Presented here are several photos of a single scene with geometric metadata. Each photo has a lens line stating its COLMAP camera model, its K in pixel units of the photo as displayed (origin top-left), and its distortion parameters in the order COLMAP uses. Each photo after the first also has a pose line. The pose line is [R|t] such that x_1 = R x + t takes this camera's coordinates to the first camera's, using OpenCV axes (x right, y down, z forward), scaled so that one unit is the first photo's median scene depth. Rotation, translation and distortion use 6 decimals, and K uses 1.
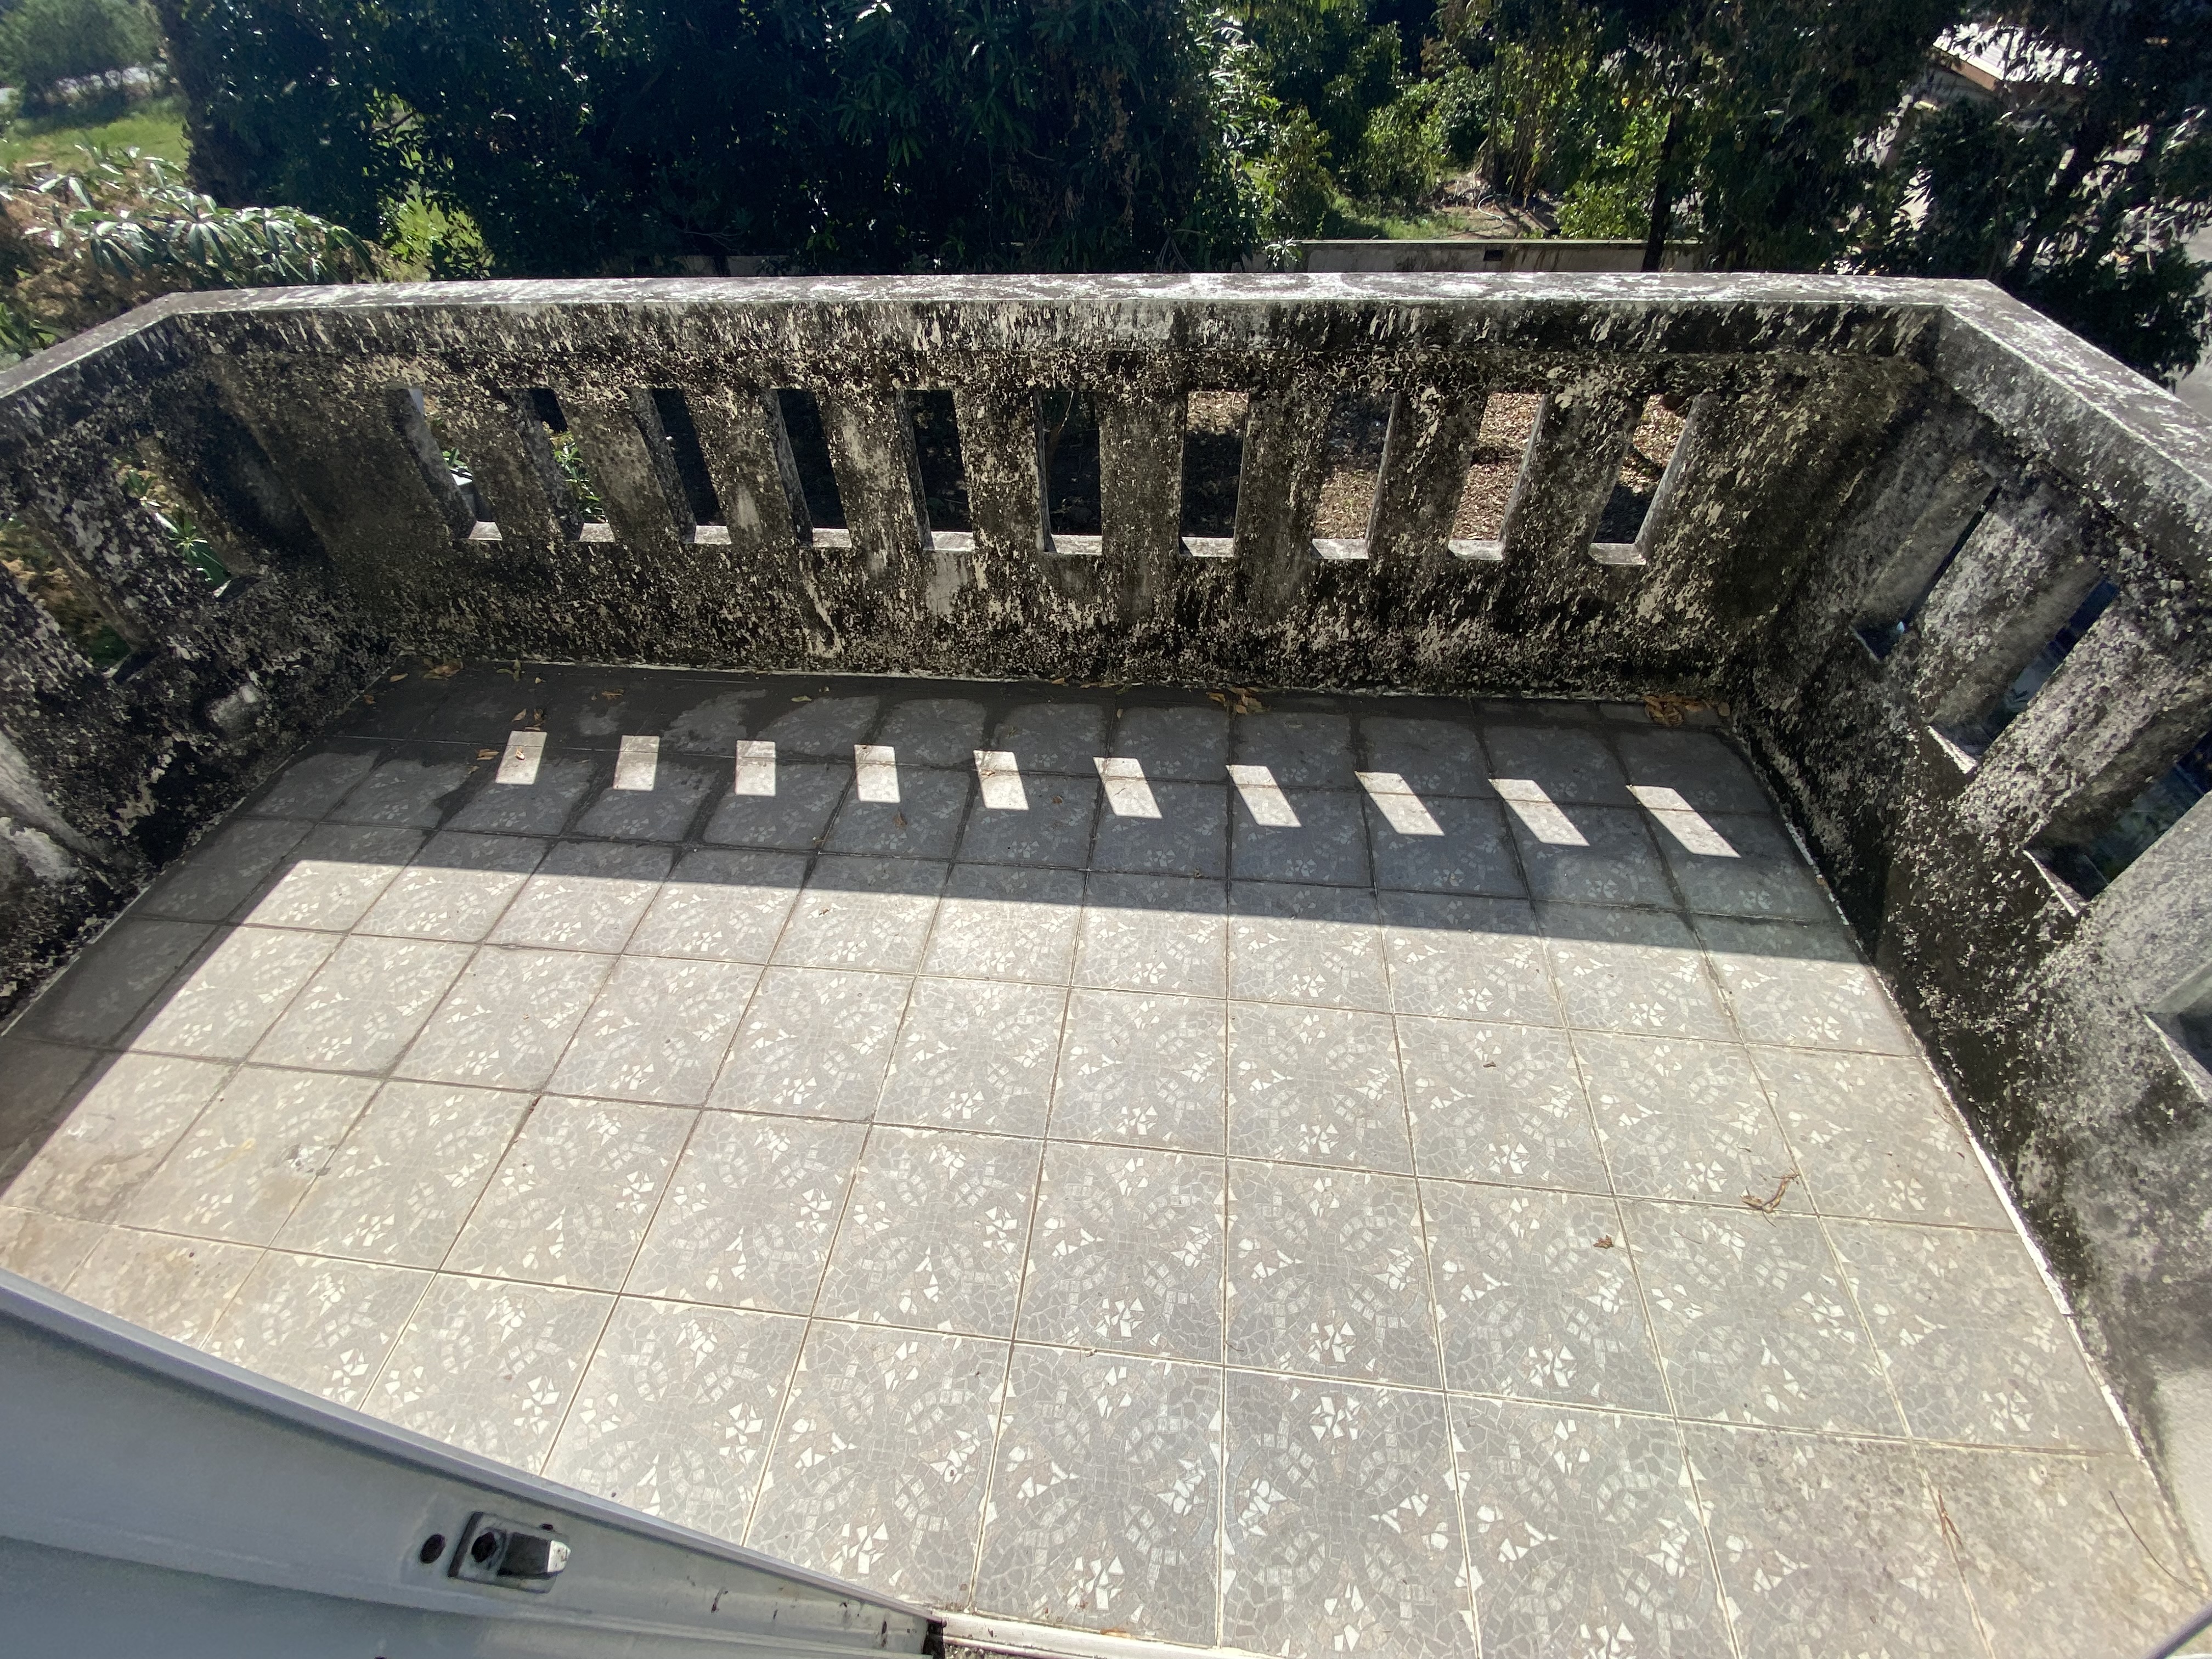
lens RADIAL K [[904.1, 0, 1100.7], [0, 904.1, 826.5], [0, 0, 1]] dist [-0.012744, -0.001162]
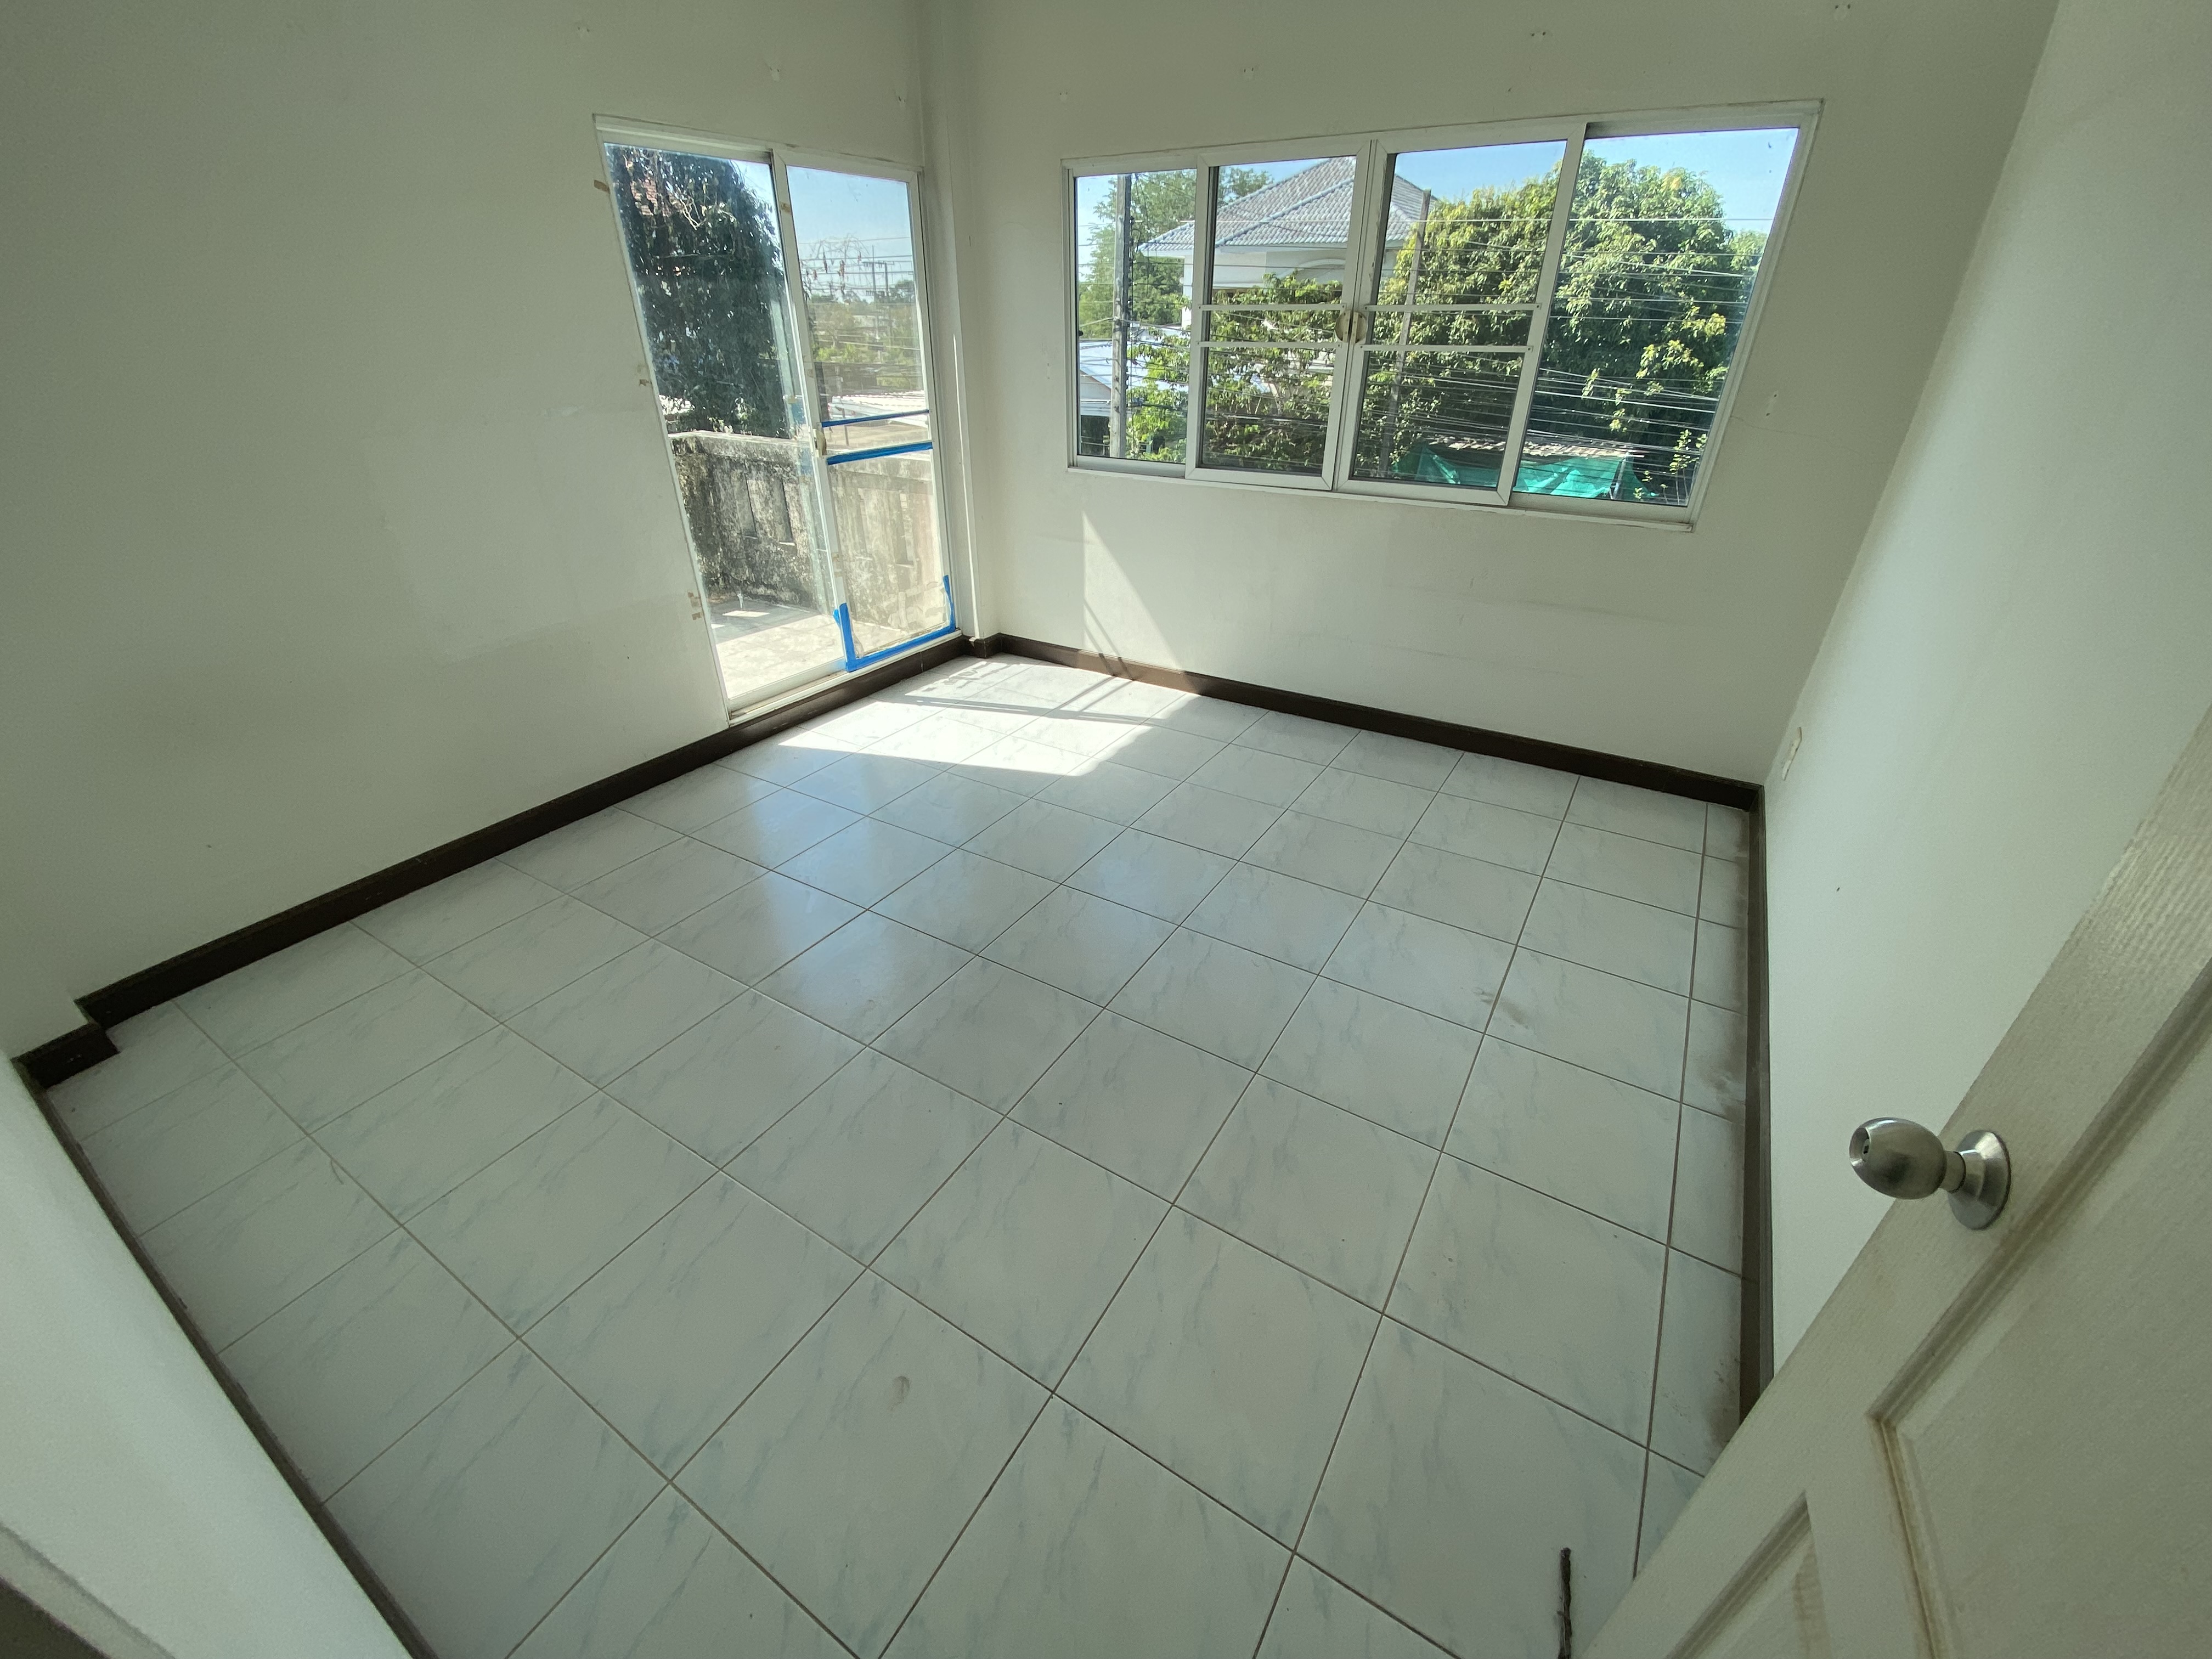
lens RADIAL K [[902.3, 0, 1104.5], [0, 902.3, 834.1], [0, 0, 1]] dist [-0.016458, -0.001581]
pose [[0.428013, -0.429406, 0.795245, -1.609203], [0.648199, 0.759026, 0.060979, 1.261920], [-0.629796, 0.489378, 0.603213, -1.179596]]
